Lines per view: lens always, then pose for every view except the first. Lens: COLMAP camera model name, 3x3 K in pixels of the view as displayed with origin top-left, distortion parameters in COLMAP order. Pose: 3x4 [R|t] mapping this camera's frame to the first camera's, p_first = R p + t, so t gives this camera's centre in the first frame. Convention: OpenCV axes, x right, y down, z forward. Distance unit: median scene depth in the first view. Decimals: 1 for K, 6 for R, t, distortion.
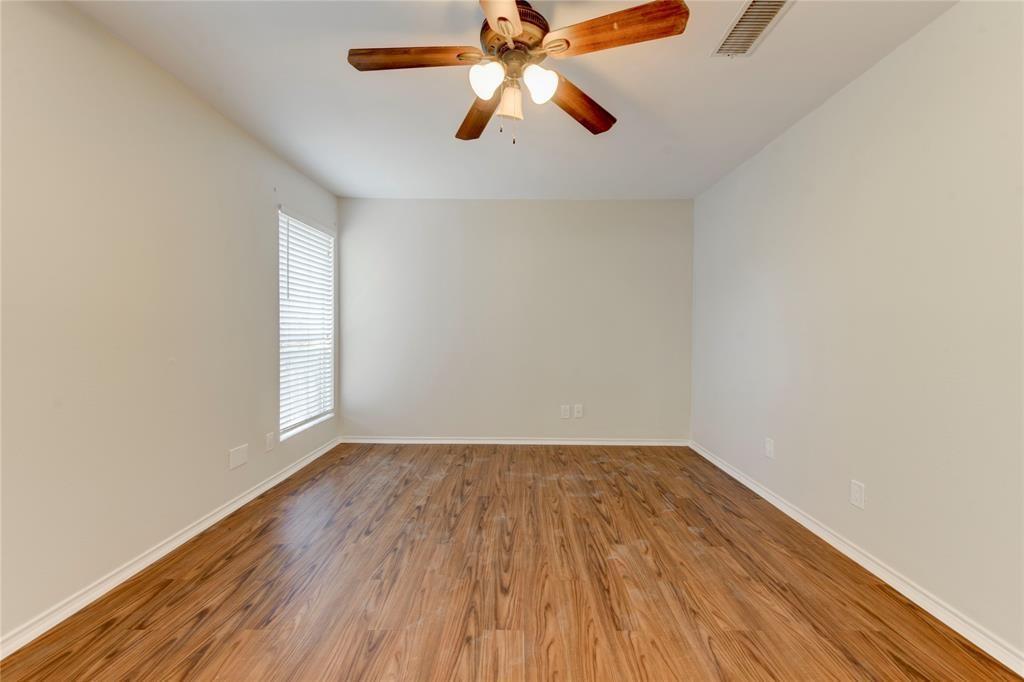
lens RADIAL K [[401.0, 0, 516.3], [0, 401.0, 337.0], [0, 0, 1]] dist [0.010736, -0.003860]
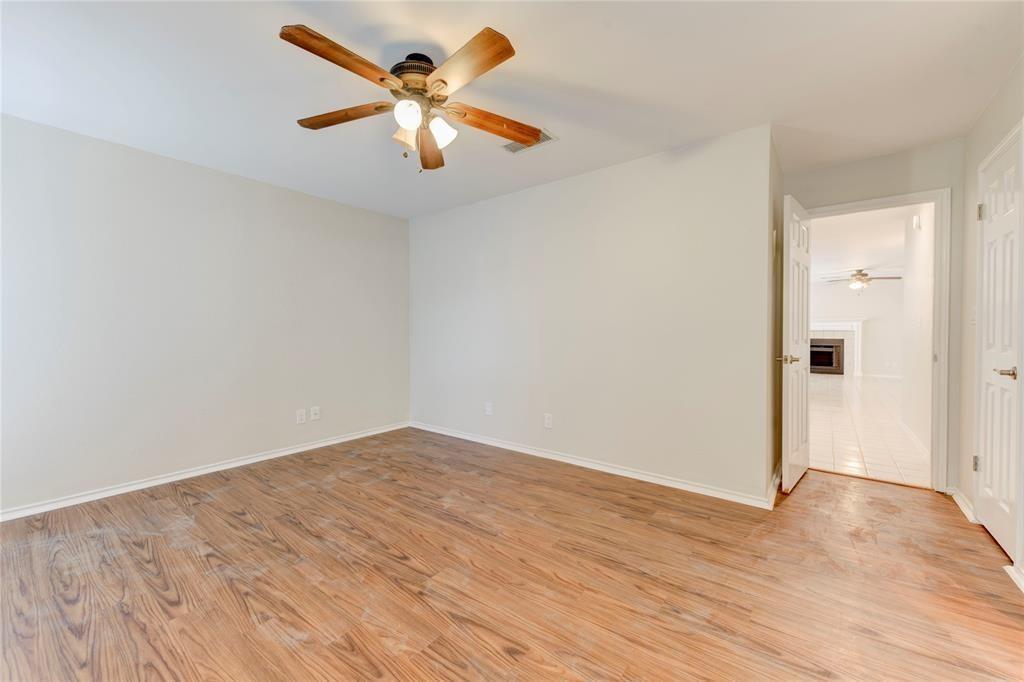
lens RADIAL K [[401.0, 0, 516.3], [0, 401.0, 337.0], [0, 0, 1]] dist [0.010736, -0.003860]
pose [[0.603743, -0.020738, 0.796909, -0.574633], [0.019979, 0.999741, 0.010880, -0.001320], [-0.796929, 0.009353, 0.604001, 0.042013]]
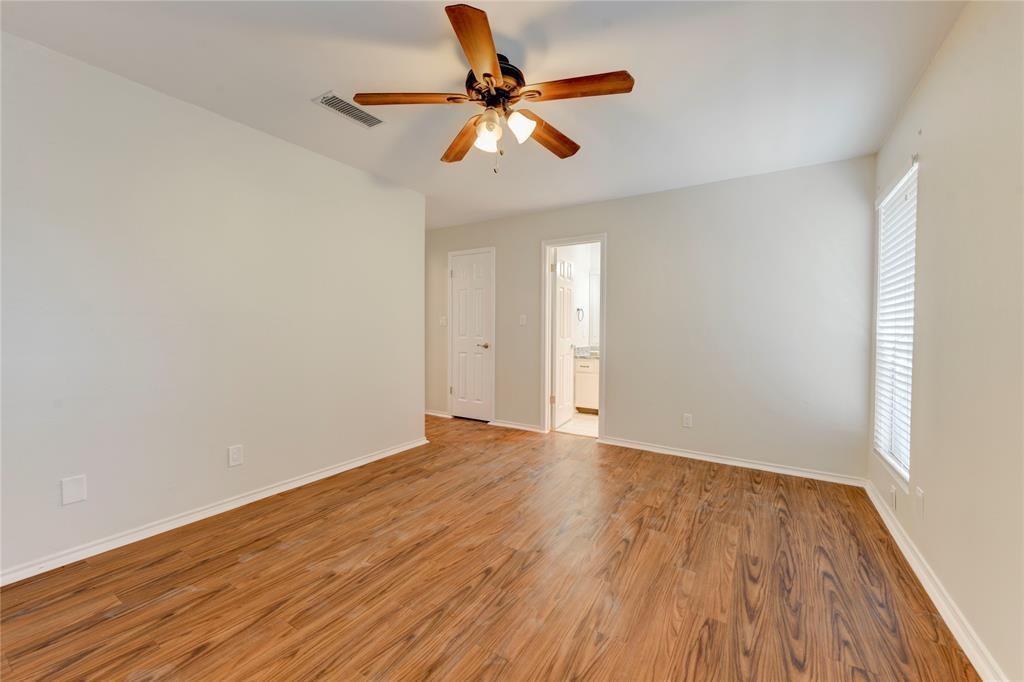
lens RADIAL K [[401.0, 0, 516.3], [0, 401.0, 337.0], [0, 0, 1]] dist [0.010736, -0.003860]
pose [[-0.853361, -0.022578, 0.520831, -0.501572], [-0.001030, 0.999133, 0.041625, -0.031384], [-0.521319, 0.034985, -0.852644, 1.455771]]
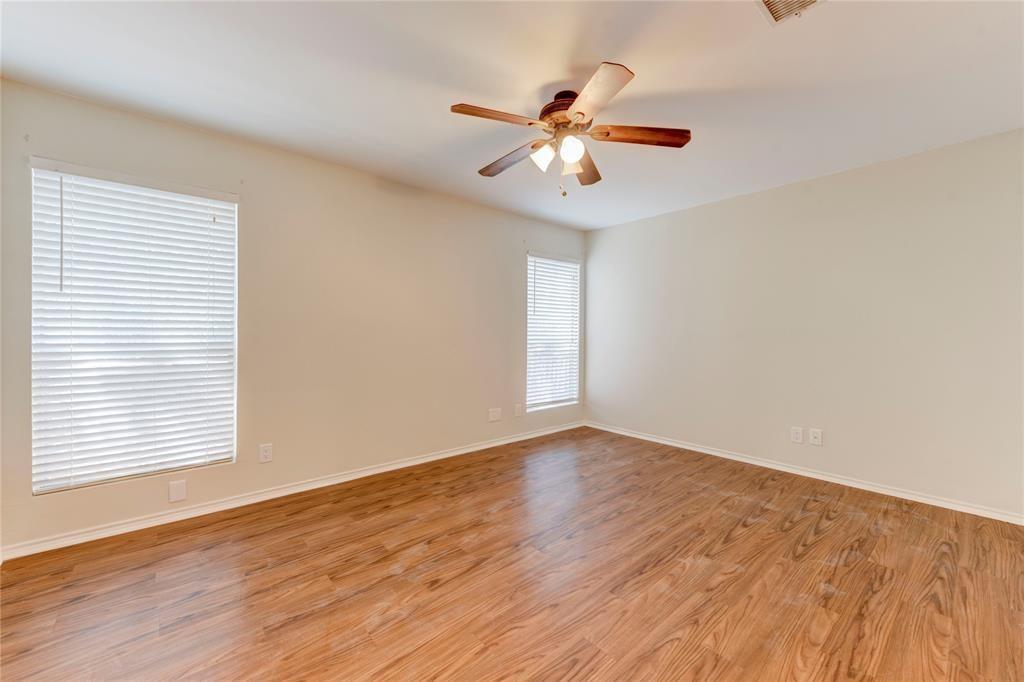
lens RADIAL K [[401.0, 0, 516.3], [0, 401.0, 337.0], [0, 0, 1]] dist [0.010736, -0.003860]
pose [[0.662283, 0.004168, -0.749242, 0.646038], [-0.016561, 0.999822, -0.009077, 0.001060], [0.749071, 0.018420, 0.662234, 0.004264]]
